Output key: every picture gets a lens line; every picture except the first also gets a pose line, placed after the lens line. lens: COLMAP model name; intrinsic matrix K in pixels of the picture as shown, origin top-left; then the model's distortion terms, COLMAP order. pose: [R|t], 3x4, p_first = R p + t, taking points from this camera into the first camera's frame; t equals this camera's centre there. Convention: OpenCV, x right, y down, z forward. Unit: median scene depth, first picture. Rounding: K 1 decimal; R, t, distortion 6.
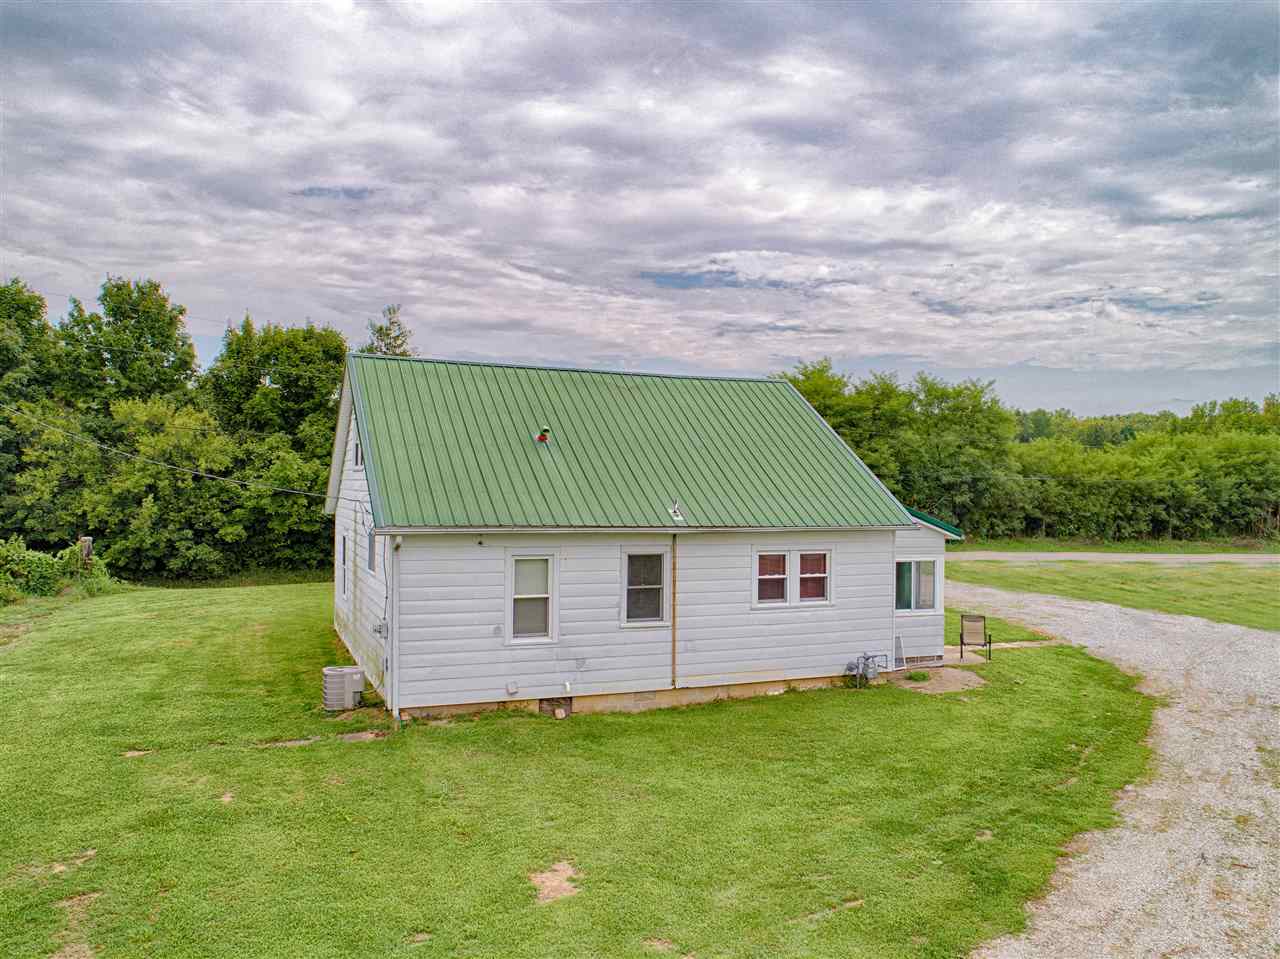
lens RADIAL K [[980.2, 0, 647.4], [0, 980.2, 484.6], [0, 0, 1]] dist [-0.011320, 0.003559]
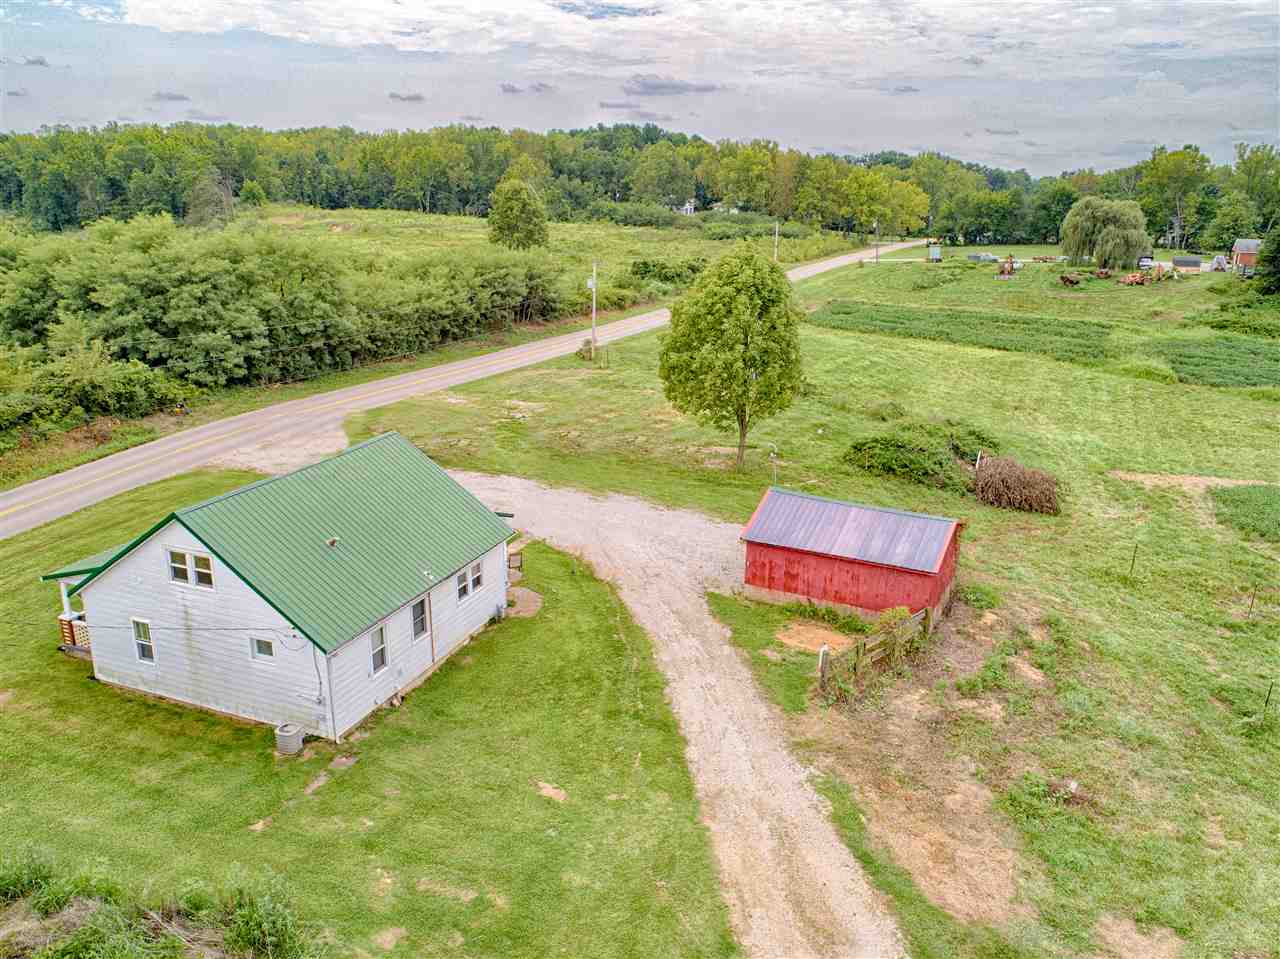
lens RADIAL K [[980.2, 0, 647.4], [0, 980.2, 484.6], [0, 0, 1]] dist [-0.011320, 0.003559]
pose [[0.702847, -0.214970, 0.678081, -0.241243], [-0.002522, 0.952484, 0.304577, -0.187006], [-0.711337, -0.215781, 0.668909, -0.120434]]
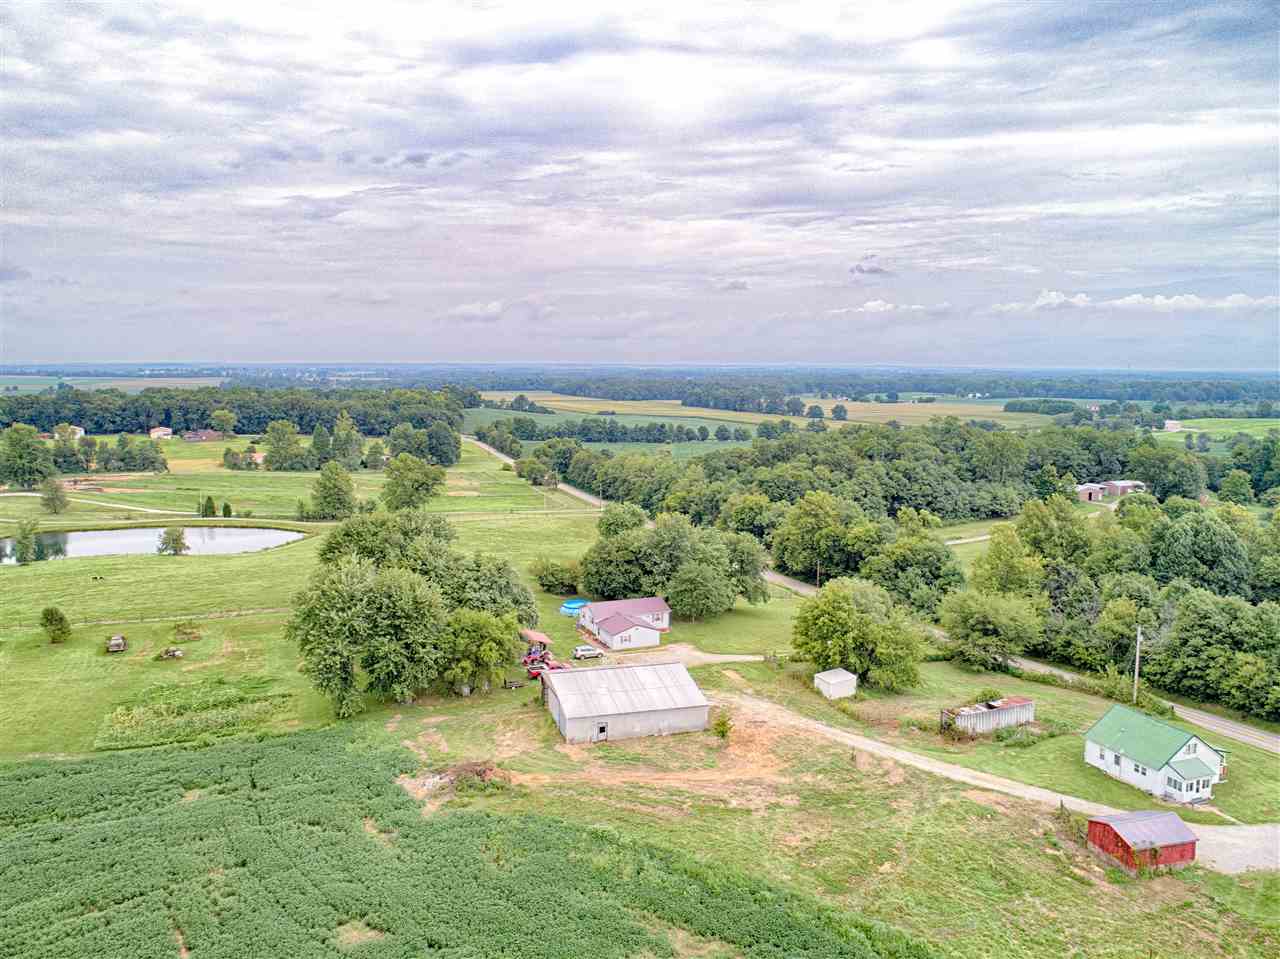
lens RADIAL K [[966.3, 0, 654.9], [0, 966.3, 478.4], [0, 0, 1]] dist [-0.006049, 0.004509]
pose [[-0.022401, 0.107420, -0.993961, 1.694143], [0.003535, 0.994213, 0.107368, -0.666264], [0.999743, -0.001109, -0.022651, -0.515208]]
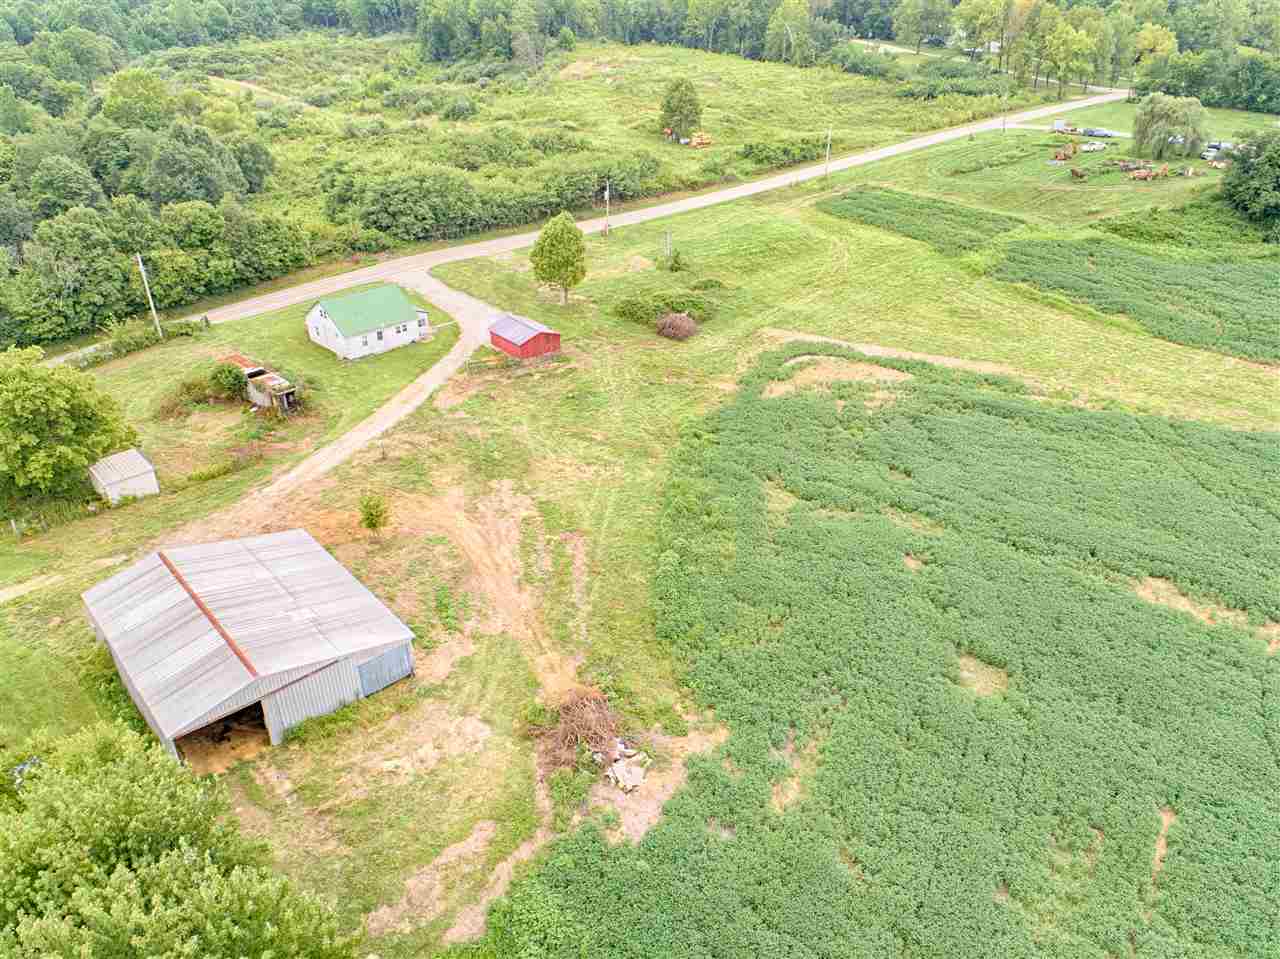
lens RADIAL K [[936.1, 0, 658.4], [0, 936.1, 507.4], [0, 0, 1]] dist [0.128476, -0.001231]
pose [[0.921826, -0.208671, 0.326640, -0.177392], [0.009156, 0.854202, 0.519860, -0.652405], [-0.387497, -0.476230, 0.789336, -1.577705]]
